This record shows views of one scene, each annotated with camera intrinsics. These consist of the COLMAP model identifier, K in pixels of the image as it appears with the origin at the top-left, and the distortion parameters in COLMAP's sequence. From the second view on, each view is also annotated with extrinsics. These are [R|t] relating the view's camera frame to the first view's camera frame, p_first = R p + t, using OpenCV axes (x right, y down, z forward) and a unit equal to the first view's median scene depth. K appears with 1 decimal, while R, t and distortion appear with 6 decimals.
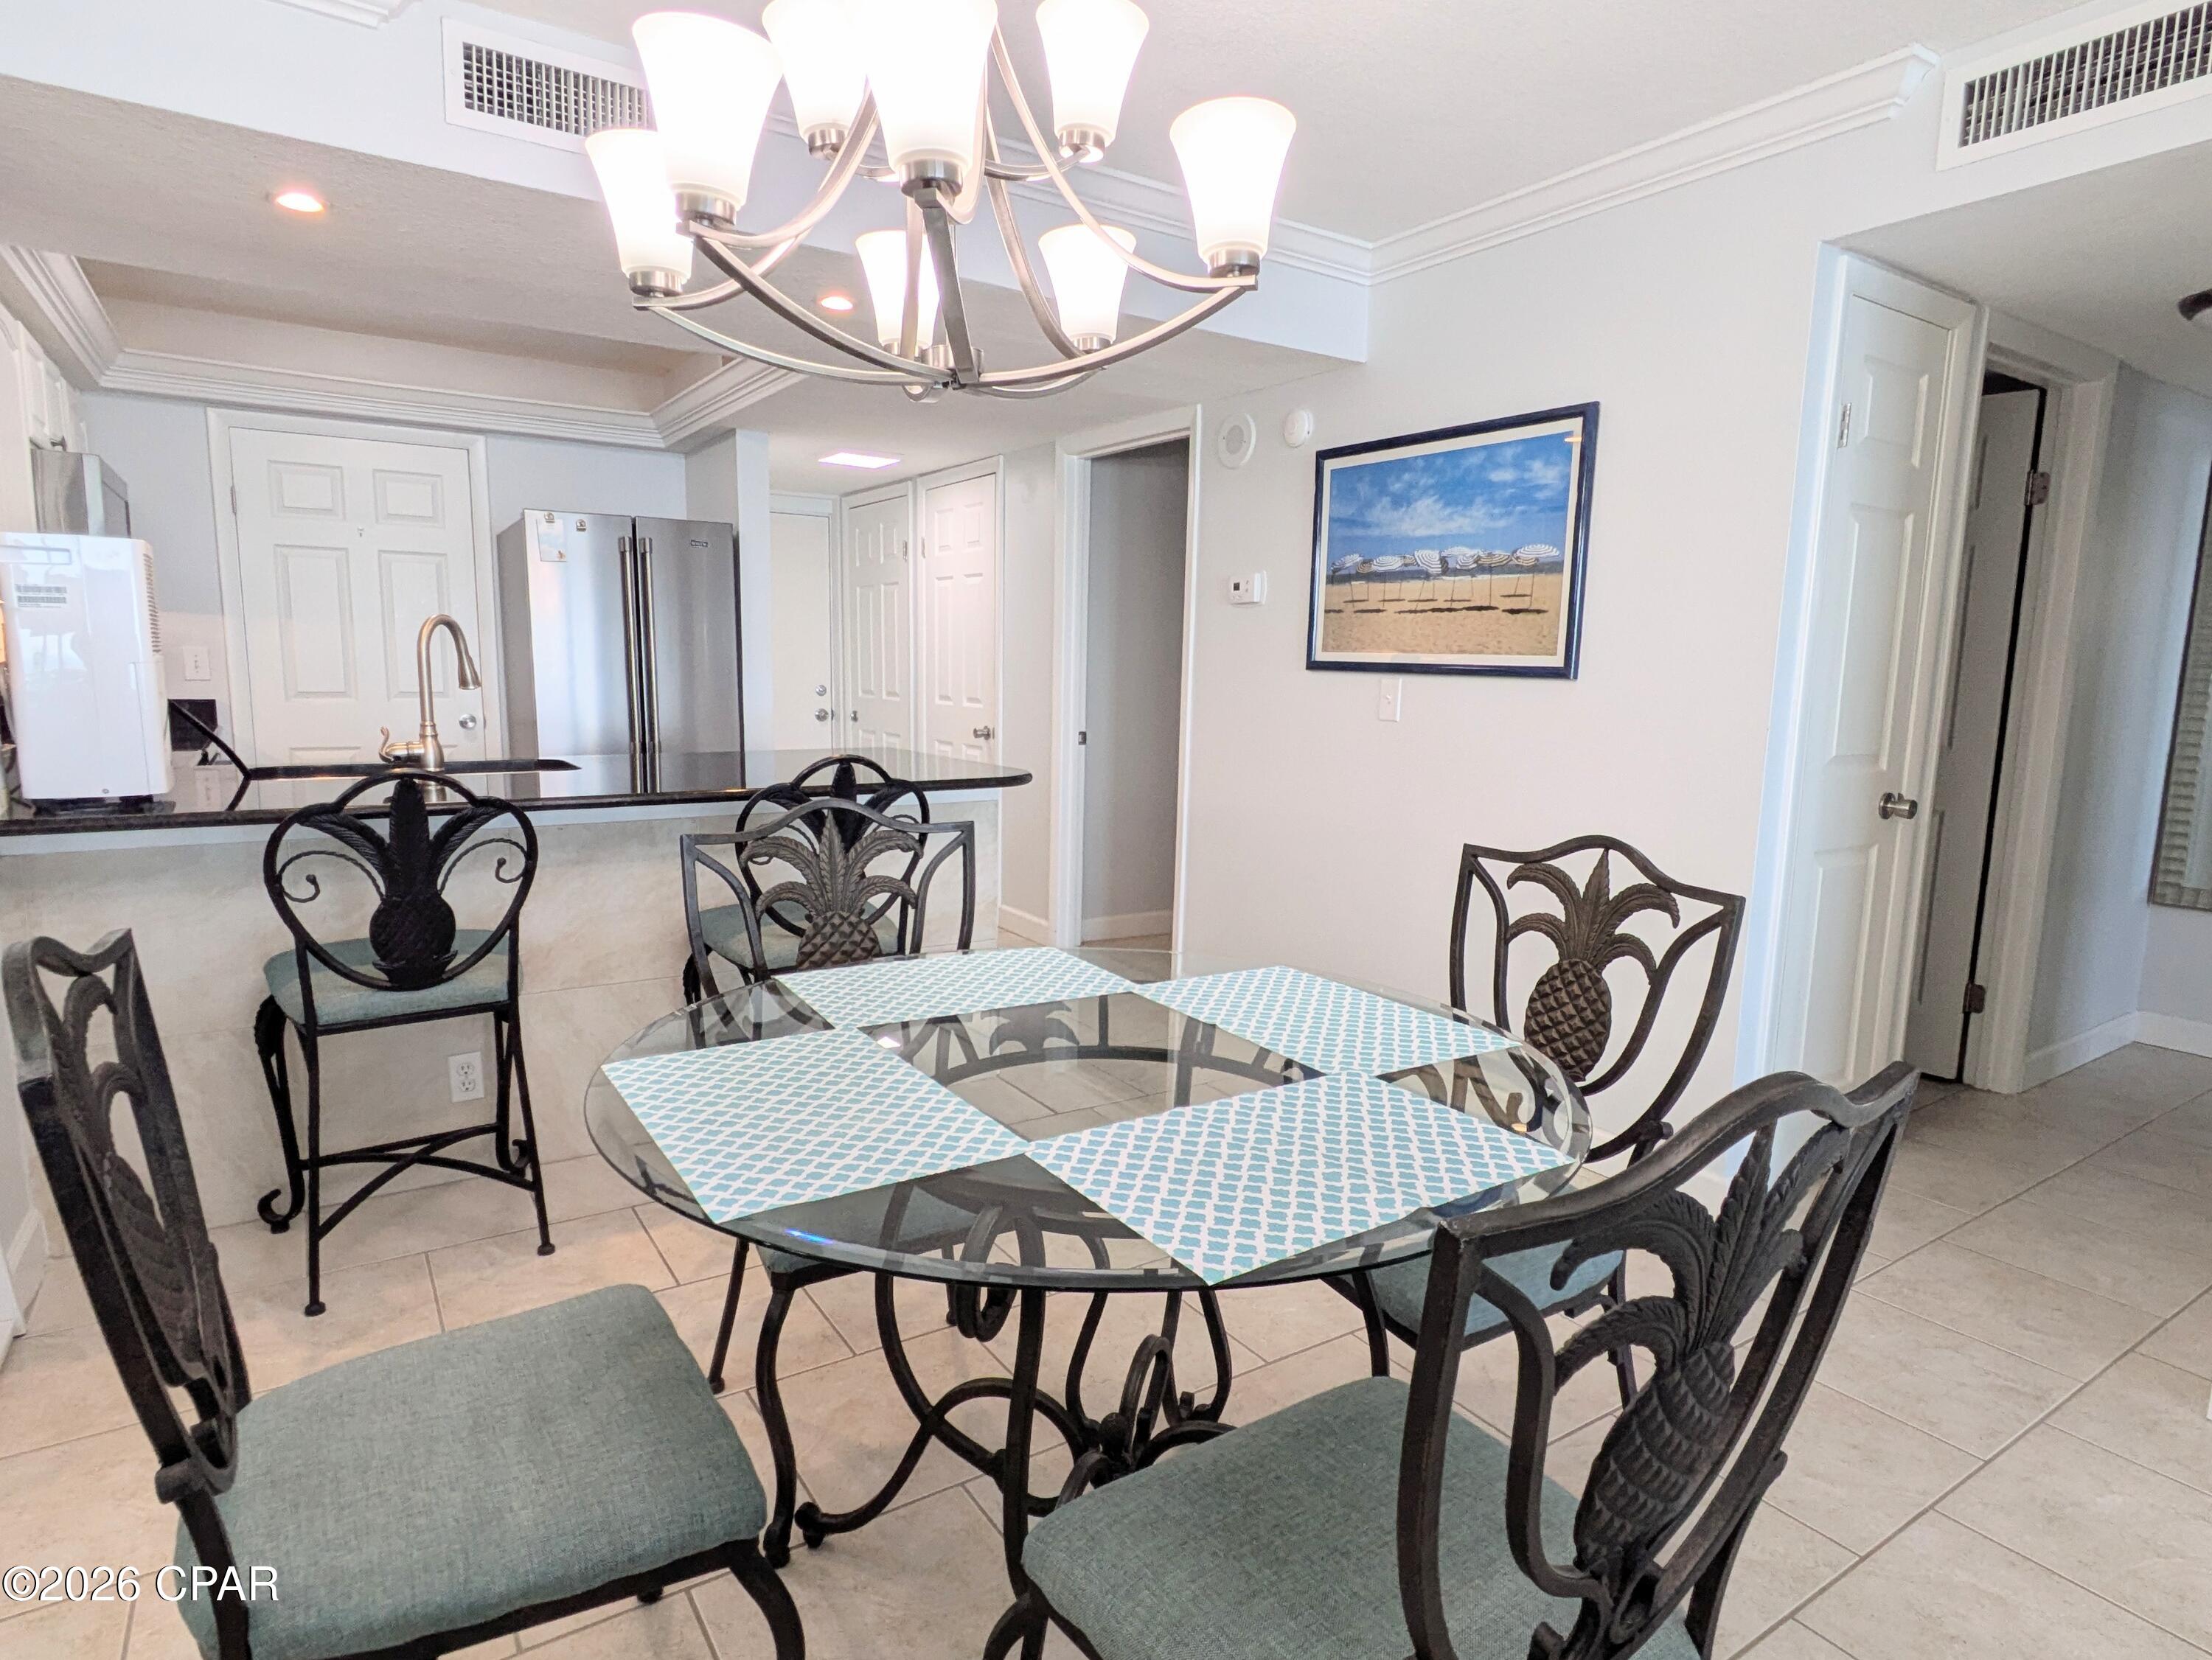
lens RADIAL K [[1214.0, 0, 1106.0], [0, 1214.0, 830.0], [0, 0, 1]] dist [-0.001385, -0.000321]
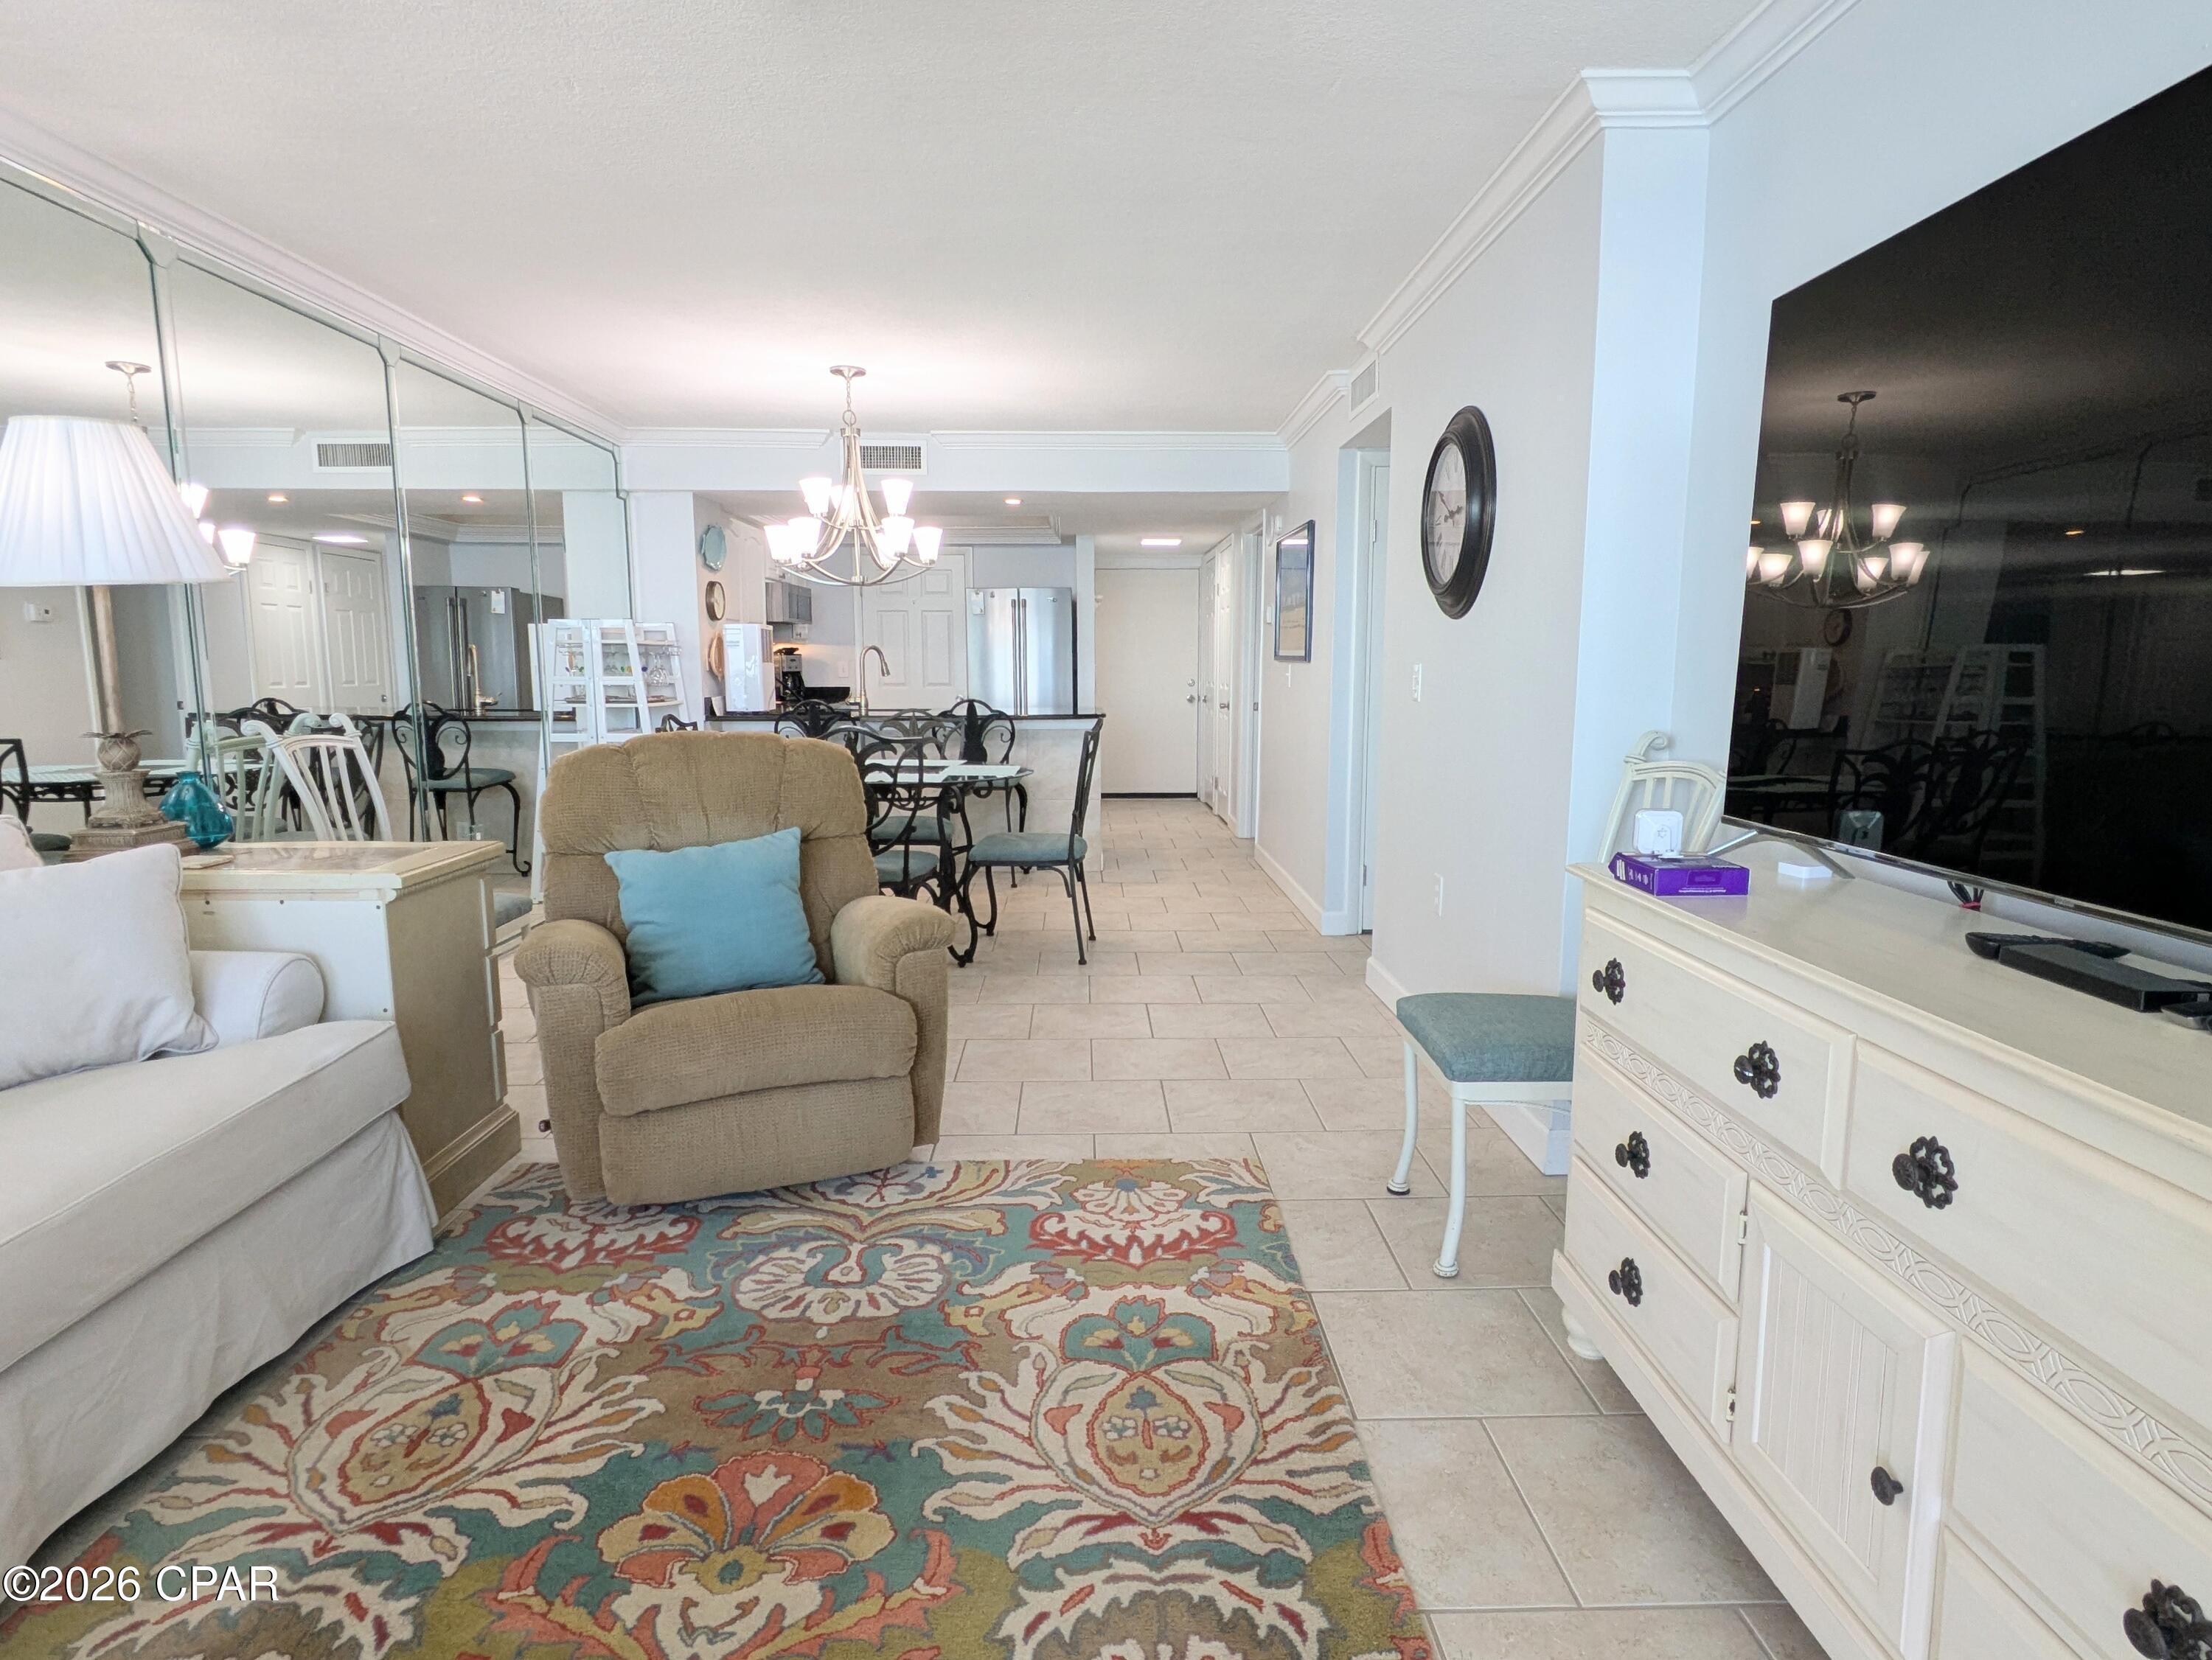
lens RADIAL K [[1214.0, 0, 1106.0], [0, 1214.0, 830.0], [0, 0, 1]] dist [-0.001385, -0.000321]
pose [[0.843504, 0.056623, -0.534131, 0.575934], [-0.060772, 0.998103, 0.009837, 0.068684], [0.533674, 0.024163, 0.845345, -0.378851]]
